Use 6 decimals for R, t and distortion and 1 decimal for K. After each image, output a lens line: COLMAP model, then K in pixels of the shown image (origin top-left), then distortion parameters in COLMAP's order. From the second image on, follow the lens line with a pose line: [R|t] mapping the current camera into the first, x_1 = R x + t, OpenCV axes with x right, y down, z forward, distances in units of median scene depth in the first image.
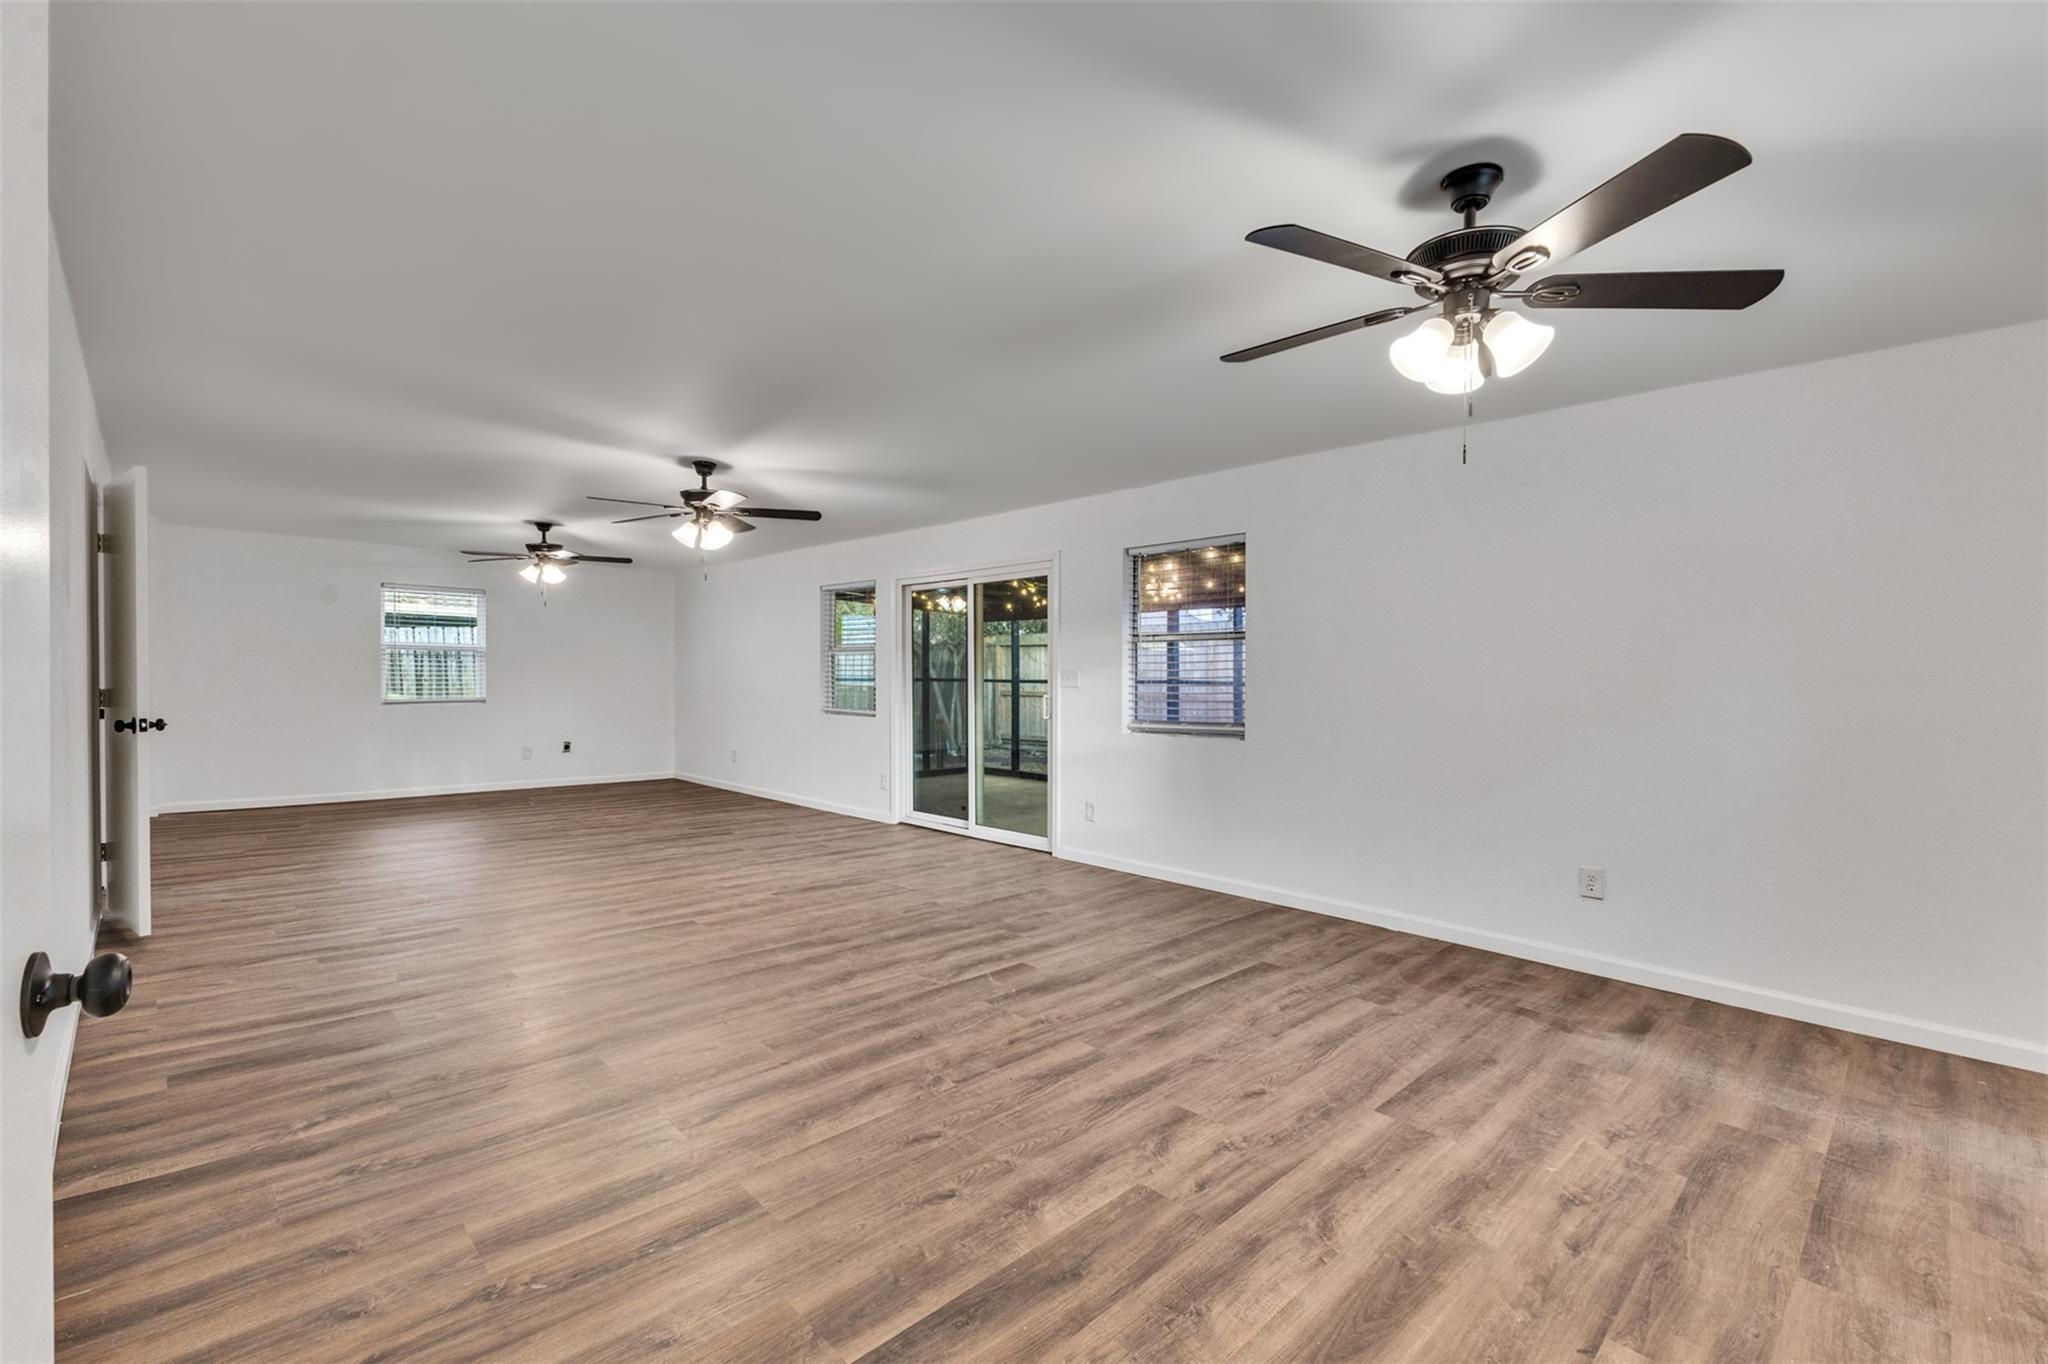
lens RADIAL K [[882.7, 0, 1024.0], [0, 882.7, 682.0], [0, 0, 1]] dist [0.016539, -0.006577]
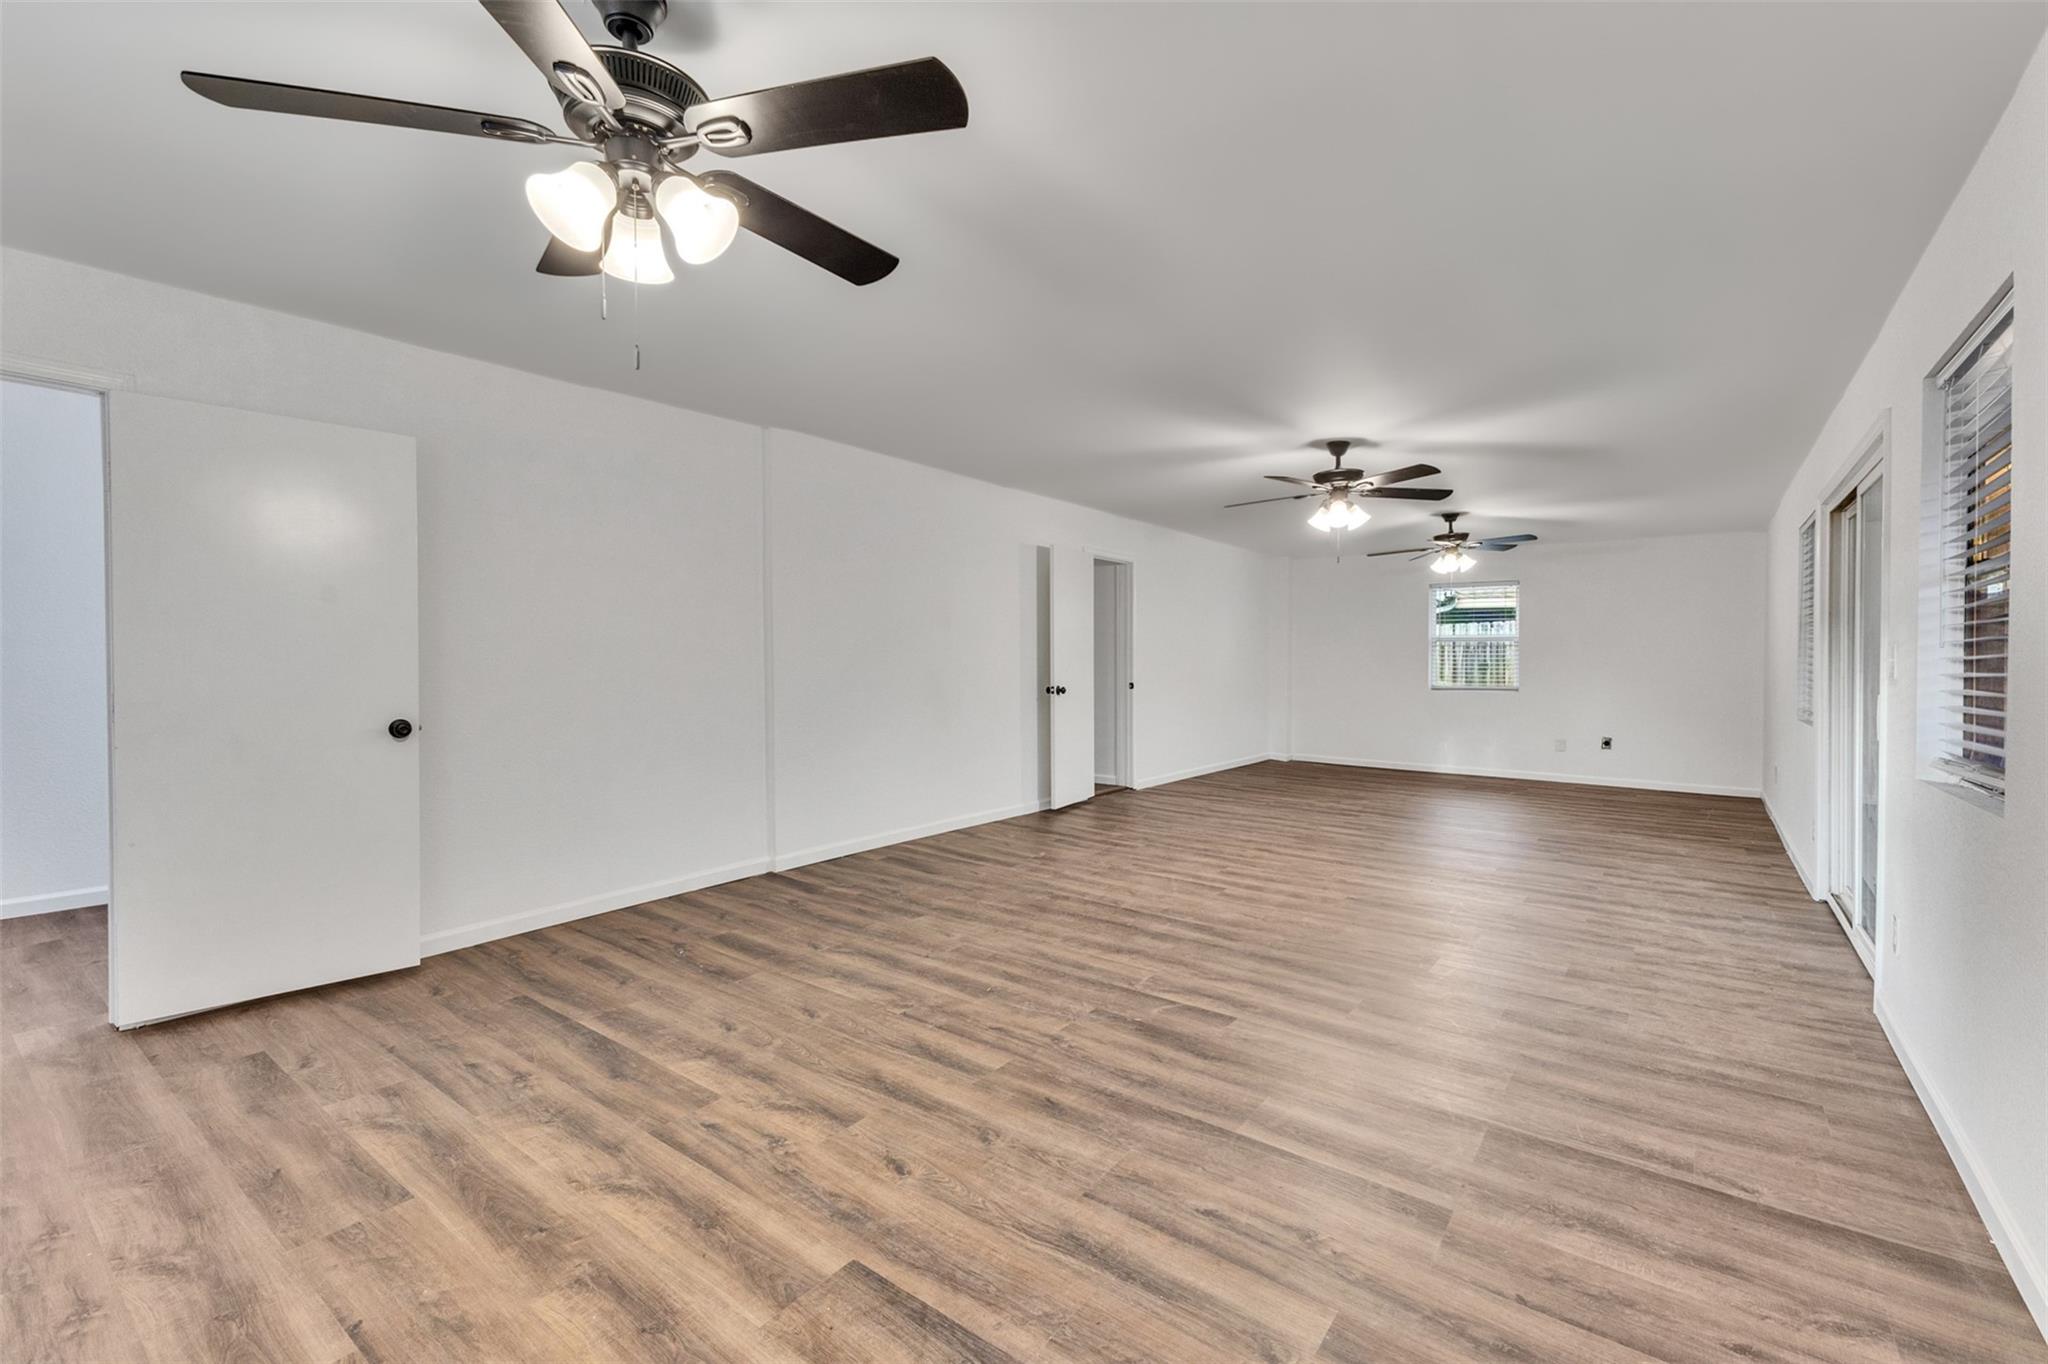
lens RADIAL K [[882.7, 0, 1024.0], [0, 882.7, 682.0], [0, 0, 1]] dist [0.016539, -0.006577]
pose [[0.150274, 0.015966, -0.988516, 0.930495], [-0.009195, 0.999849, 0.014751, 0.008861], [0.988602, 0.006873, 0.150398, 0.860577]]
